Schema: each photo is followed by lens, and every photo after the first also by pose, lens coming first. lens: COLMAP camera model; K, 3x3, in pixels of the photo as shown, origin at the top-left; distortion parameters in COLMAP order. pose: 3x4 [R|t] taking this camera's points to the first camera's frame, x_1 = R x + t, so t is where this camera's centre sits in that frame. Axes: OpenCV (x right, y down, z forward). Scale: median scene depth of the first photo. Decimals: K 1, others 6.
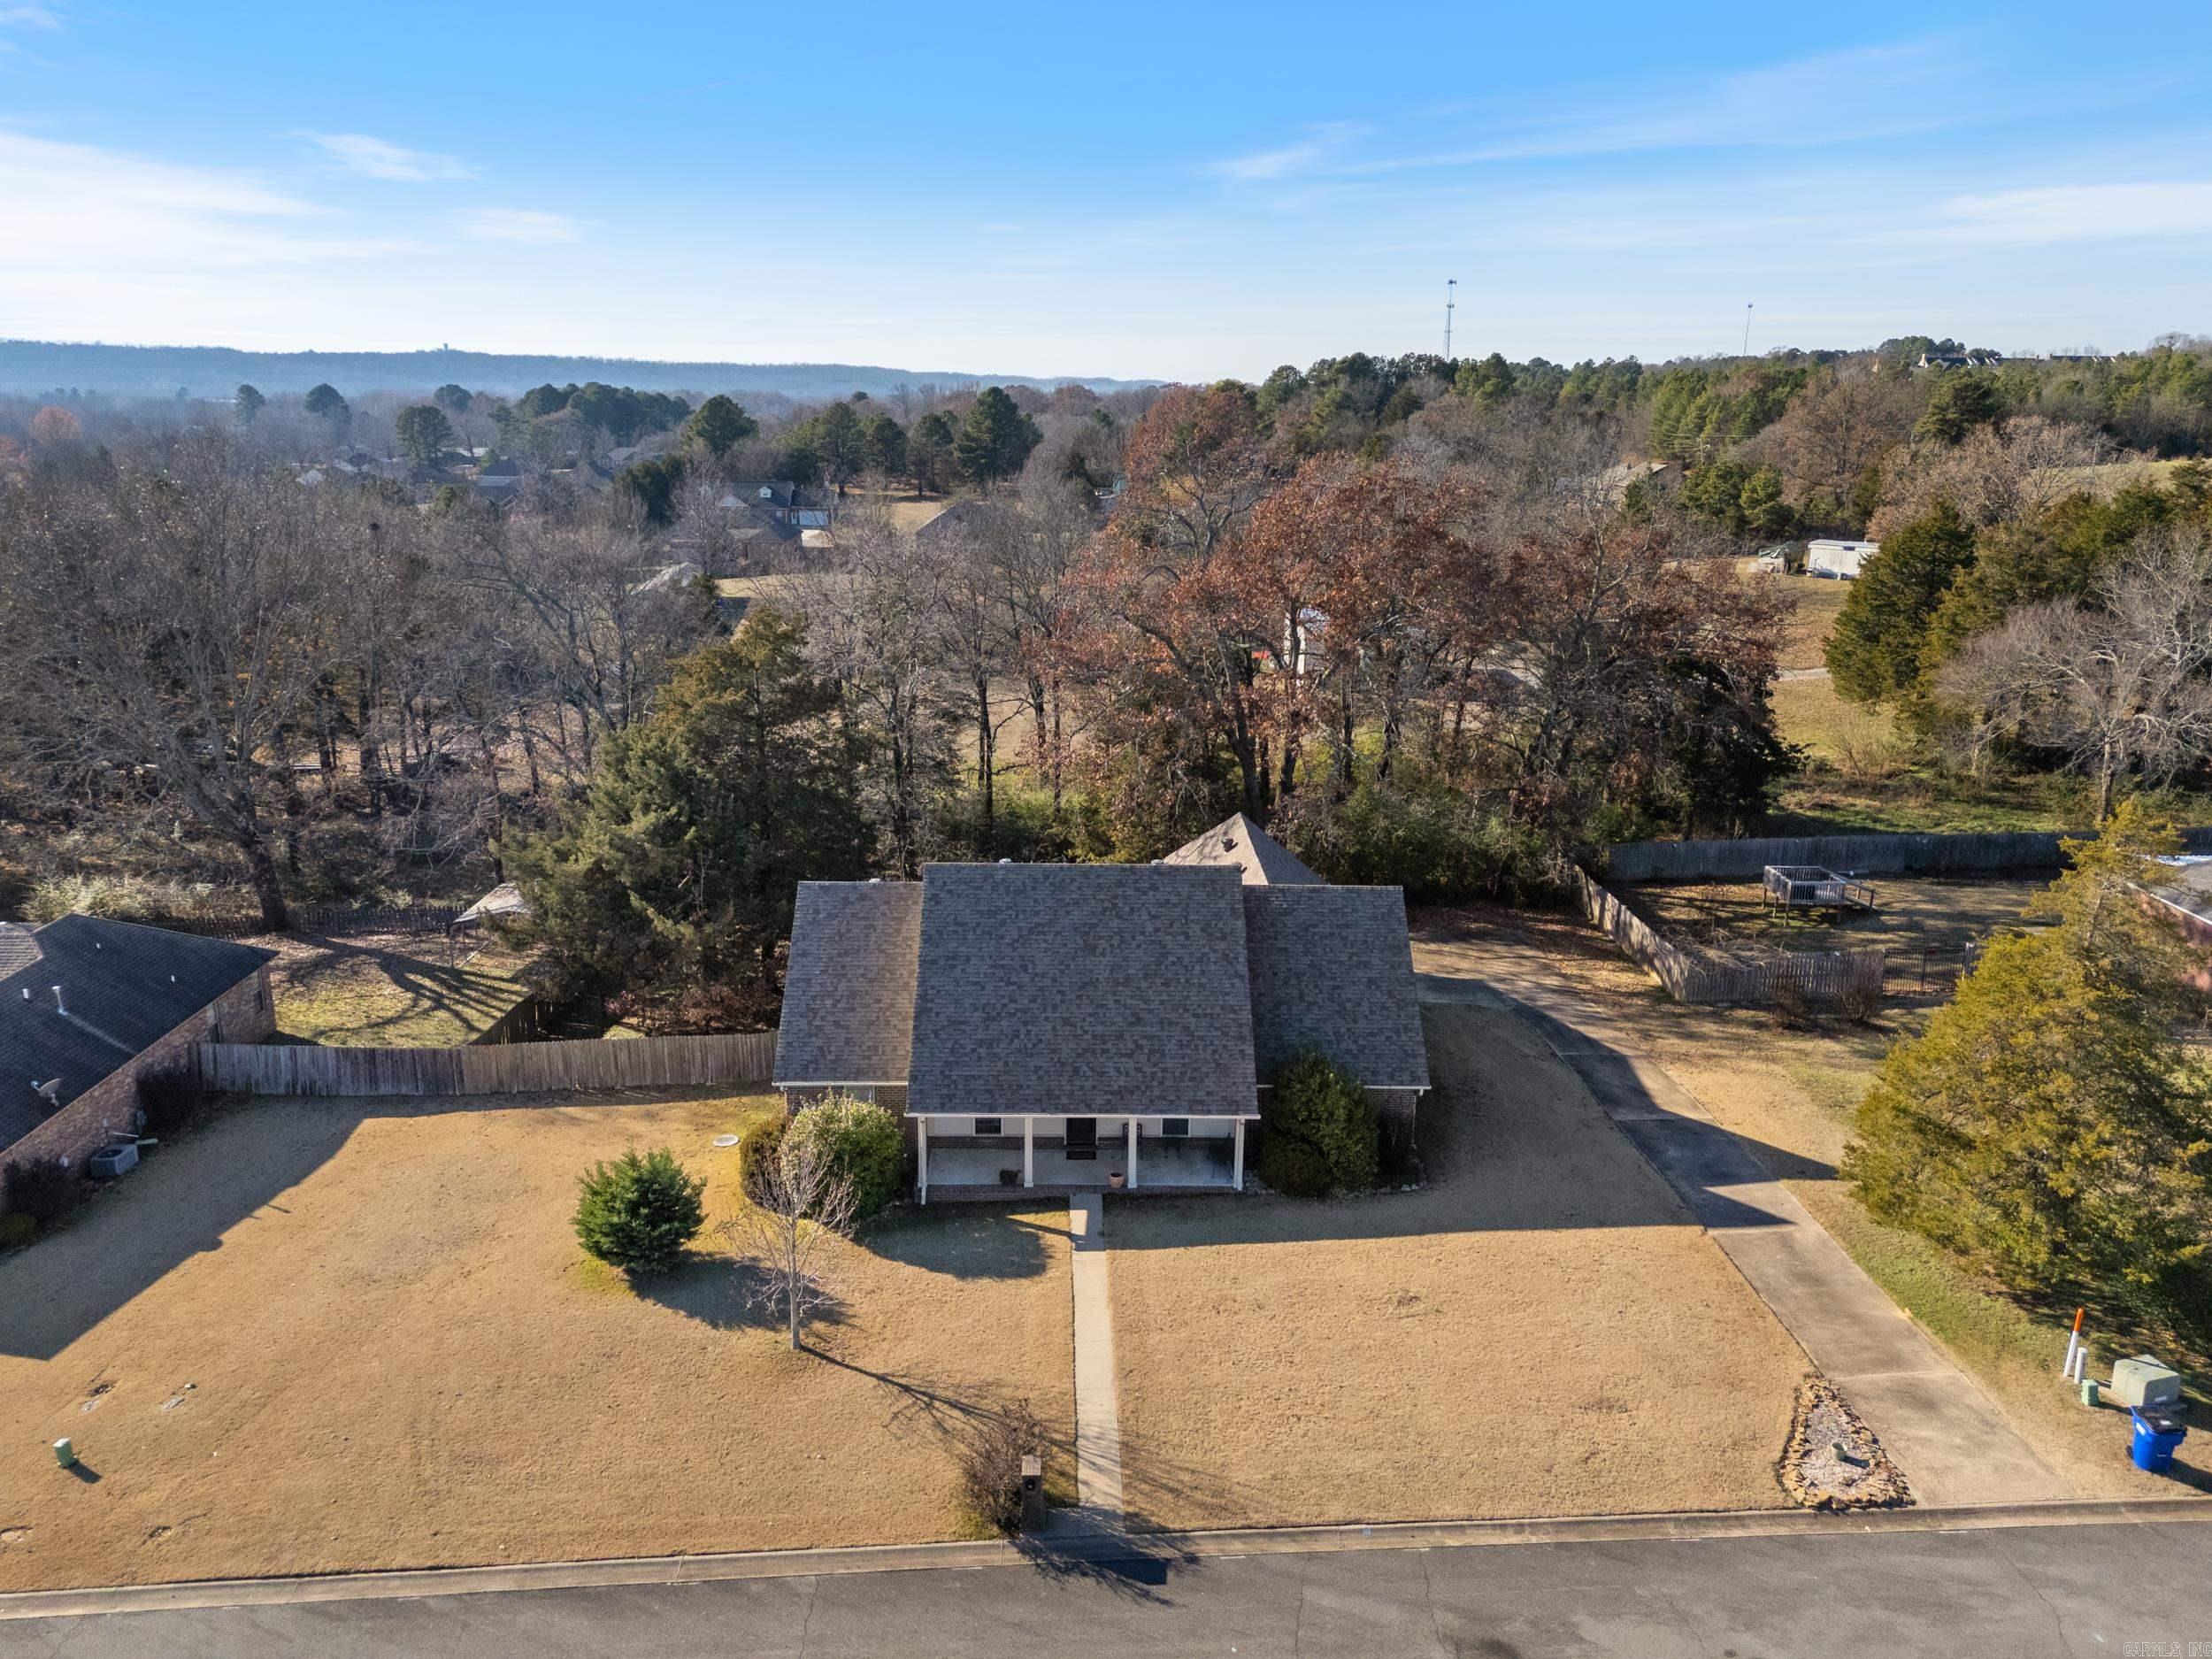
lens RADIAL K [[1612.6, 0, 1097.4], [0, 1612.6, 827.8], [0, 0, 1]] dist [0.076072, -0.062373]
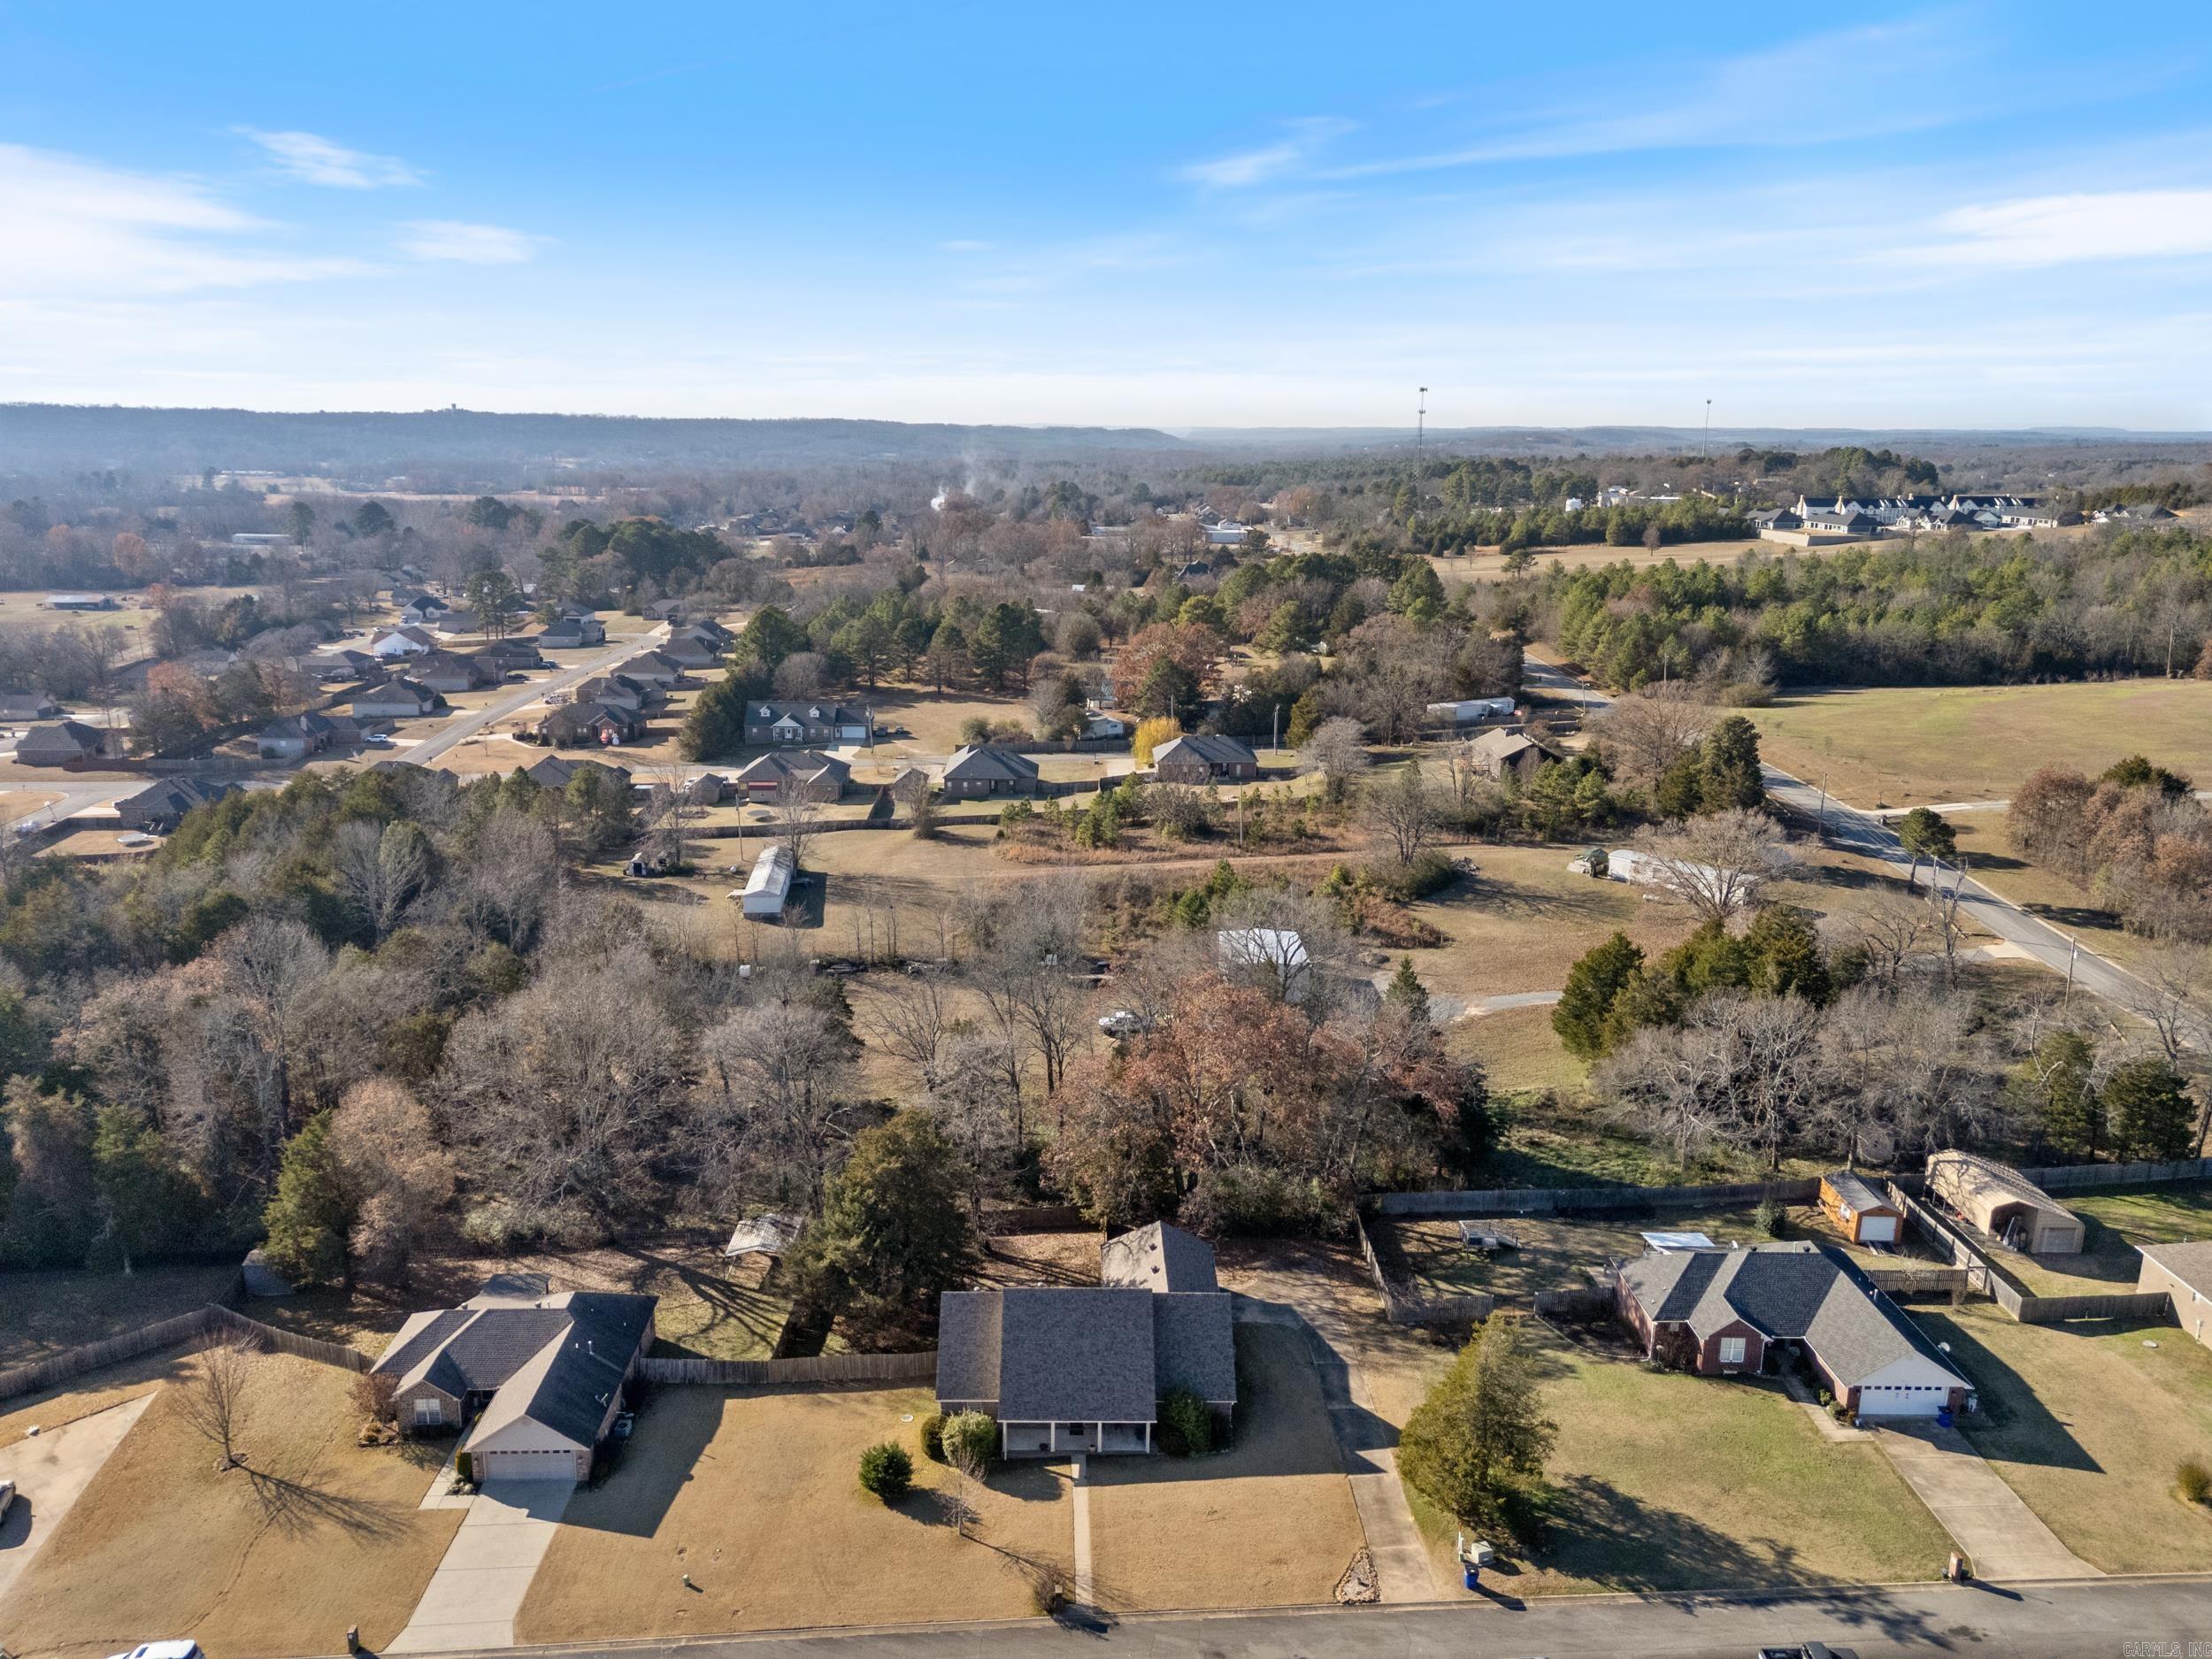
lens RADIAL K [[1612.9, 0, 1098.5], [0, 1612.9, 831.4], [0, 0, 1]] dist [0.067049, -0.050225]
pose [[0.999984, 0.001643, 0.005340, 0.007671], [-0.001531, 0.999779, -0.020985, -0.669645], [-0.005374, 0.020976, 0.999766, -1.437507]]
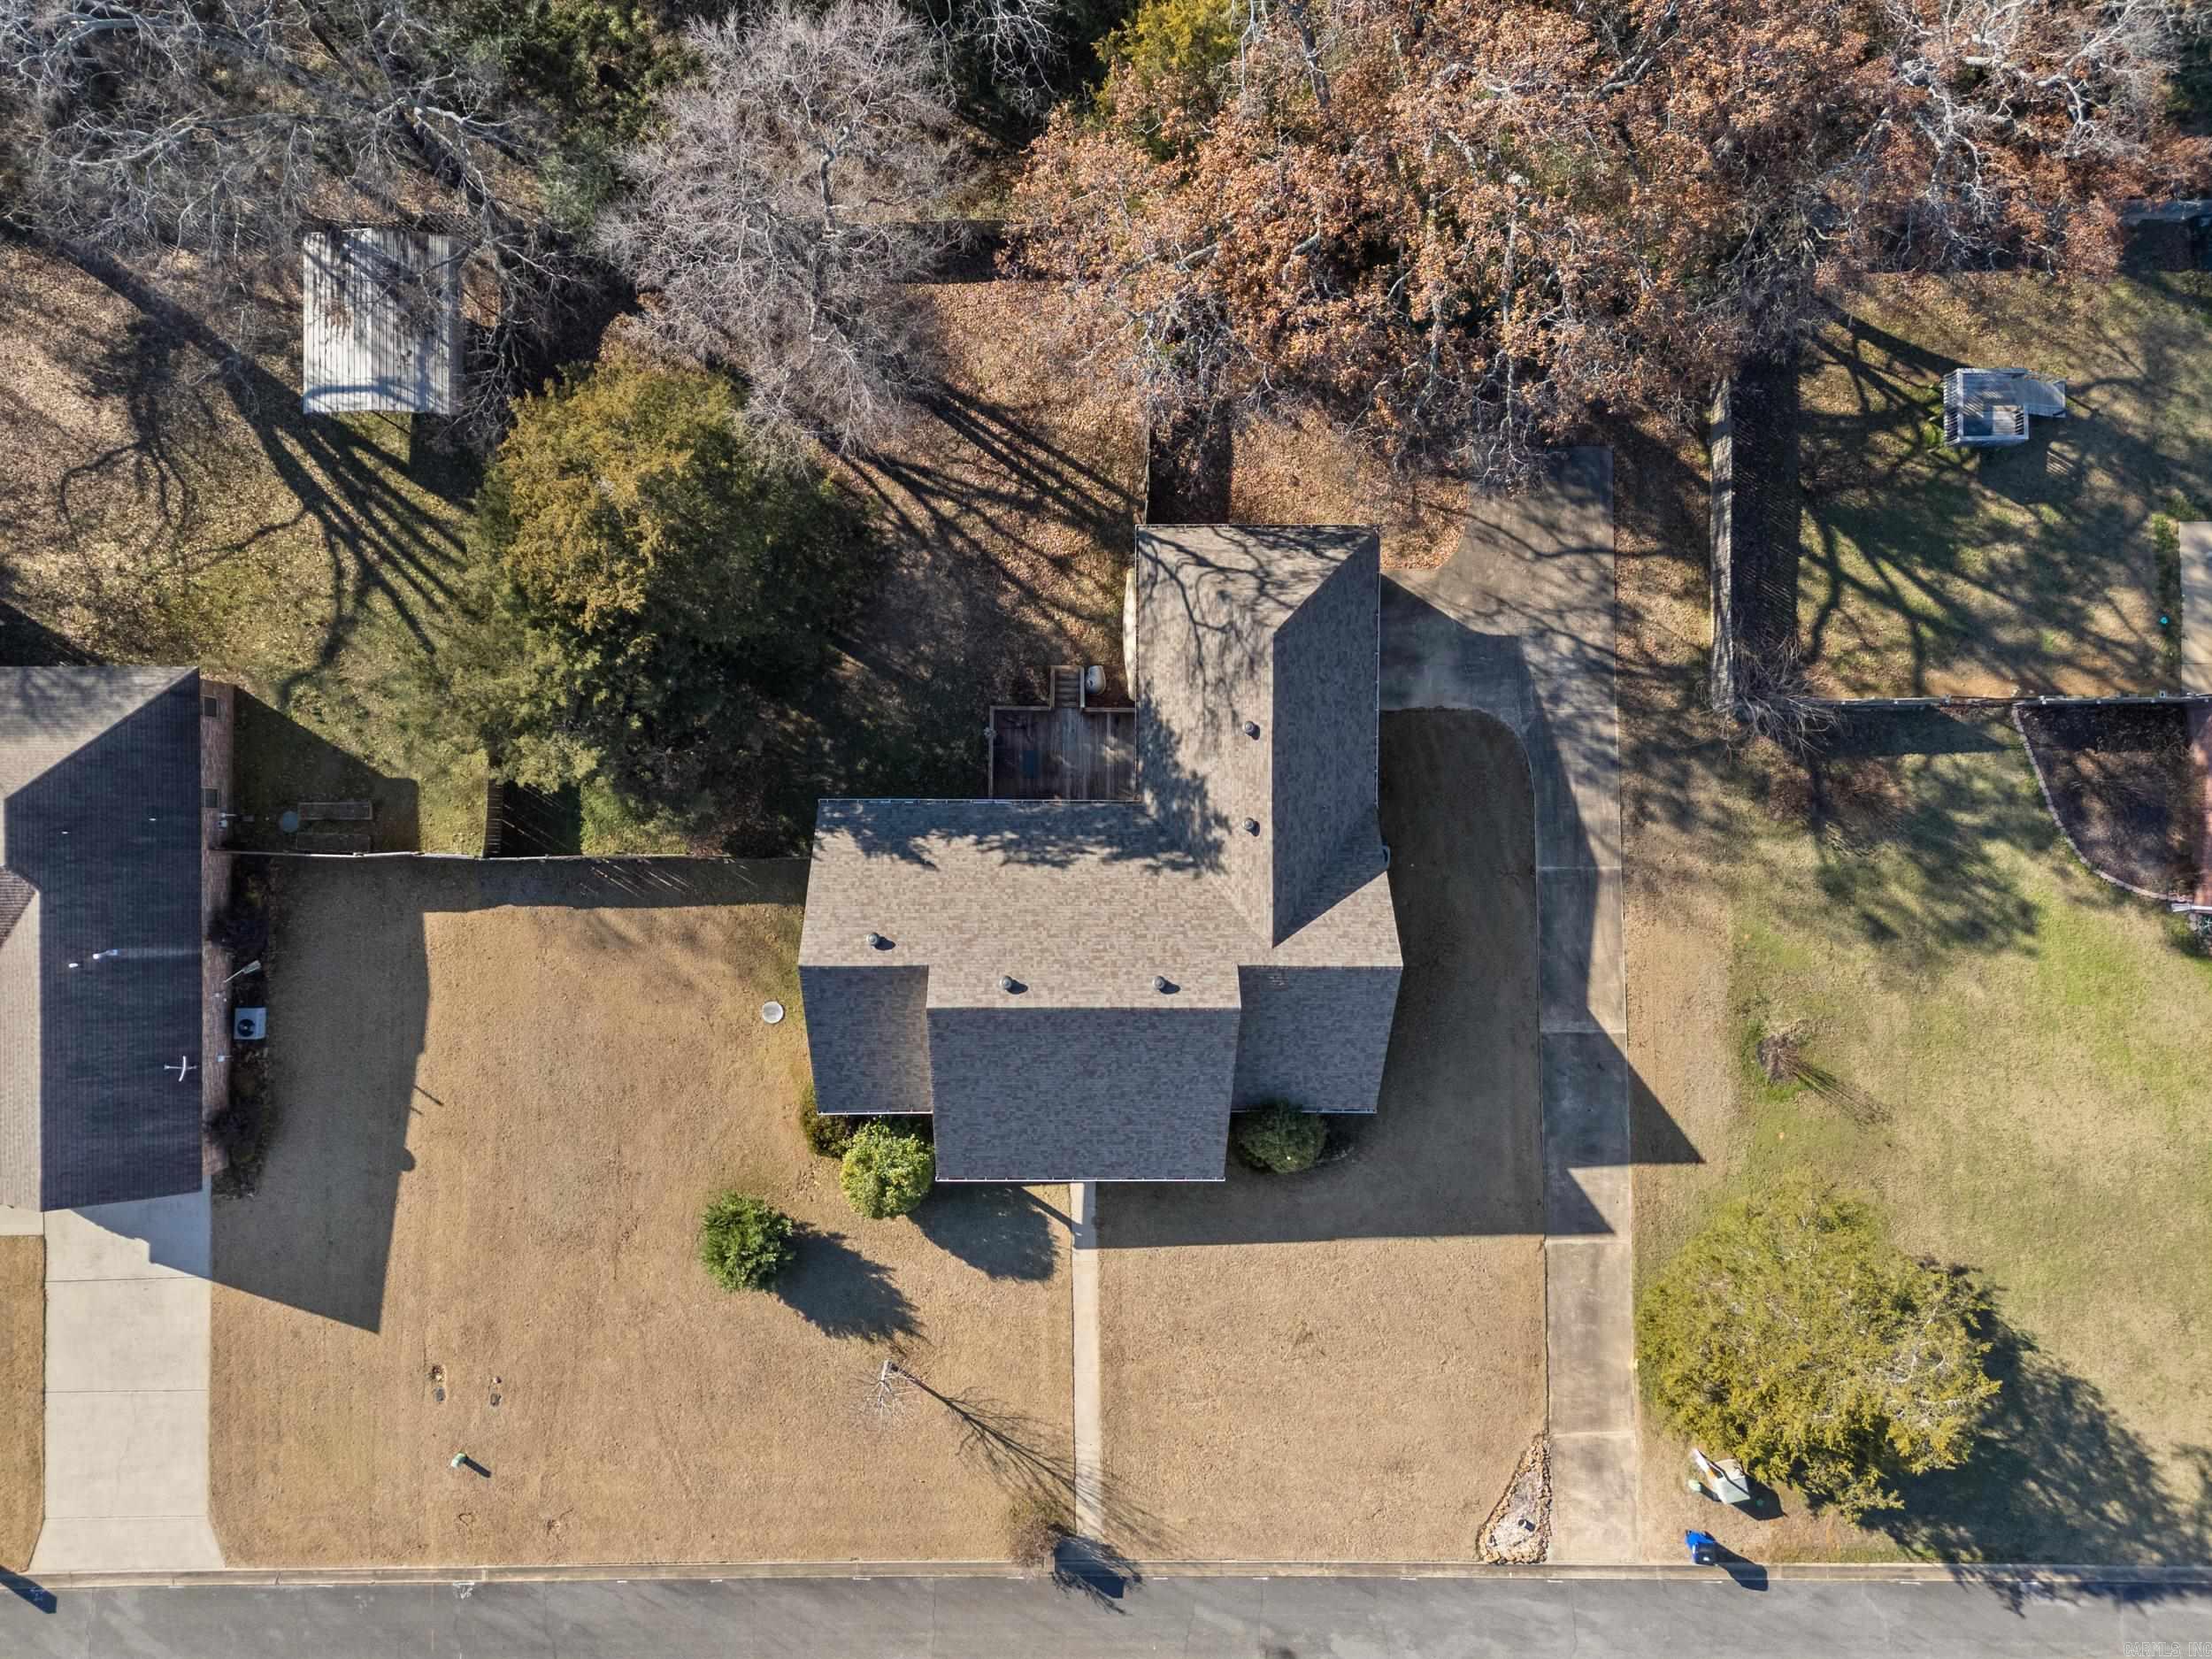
lens RADIAL K [[1612.6, 0, 1097.4], [0, 1612.6, 827.8], [0, 0, 1]] dist [0.076072, -0.062373]
pose [[0.999718, 0.013934, 0.019212, -0.027407], [-0.022217, 0.264784, 0.964052, -1.225933], [0.008346, -0.964207, 0.265019, 1.054335]]
